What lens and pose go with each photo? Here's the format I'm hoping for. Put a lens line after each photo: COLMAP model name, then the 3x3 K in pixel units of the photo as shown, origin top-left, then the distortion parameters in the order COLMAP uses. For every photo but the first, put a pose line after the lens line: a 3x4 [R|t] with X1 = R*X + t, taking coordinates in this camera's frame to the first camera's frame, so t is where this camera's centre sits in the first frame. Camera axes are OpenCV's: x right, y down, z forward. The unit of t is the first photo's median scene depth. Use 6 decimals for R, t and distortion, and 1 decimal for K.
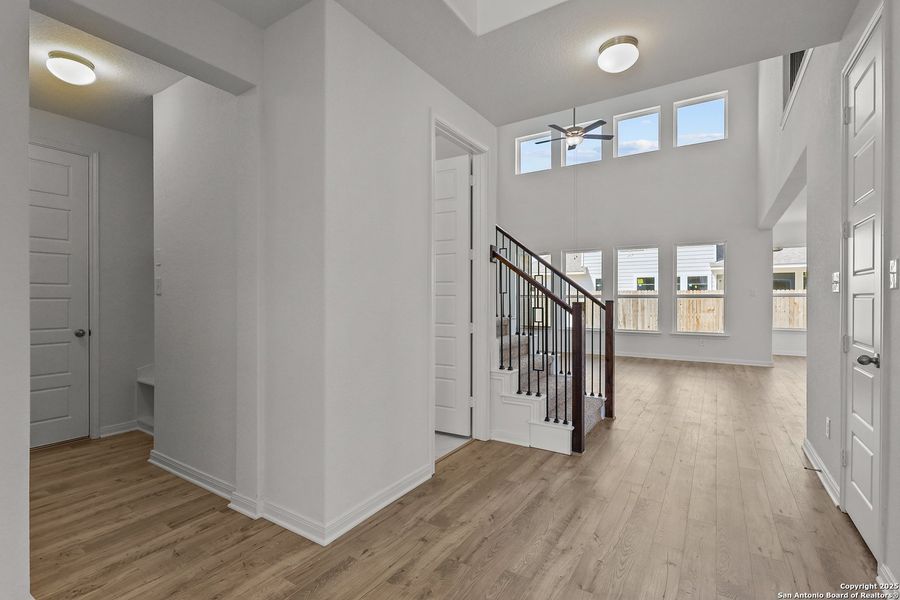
lens RADIAL K [[413.7, 0, 446.2], [0, 413.7, 297.7], [0, 0, 1]] dist [0.000609, -0.000194]
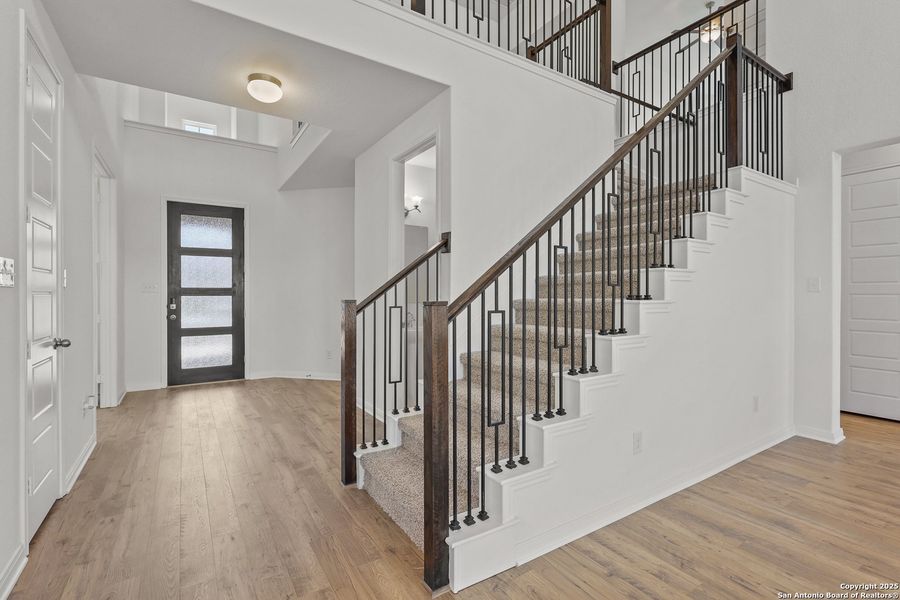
lens RADIAL K [[413.7, 0, 446.2], [0, 413.7, 297.7], [0, 0, 1]] dist [0.000609, -0.000194]
pose [[-0.414567, 0.003882, -0.910010, 0.603327], [-0.001313, 0.999987, 0.004864, 0.001688], [0.910018, 0.003211, -0.414557, 0.930188]]
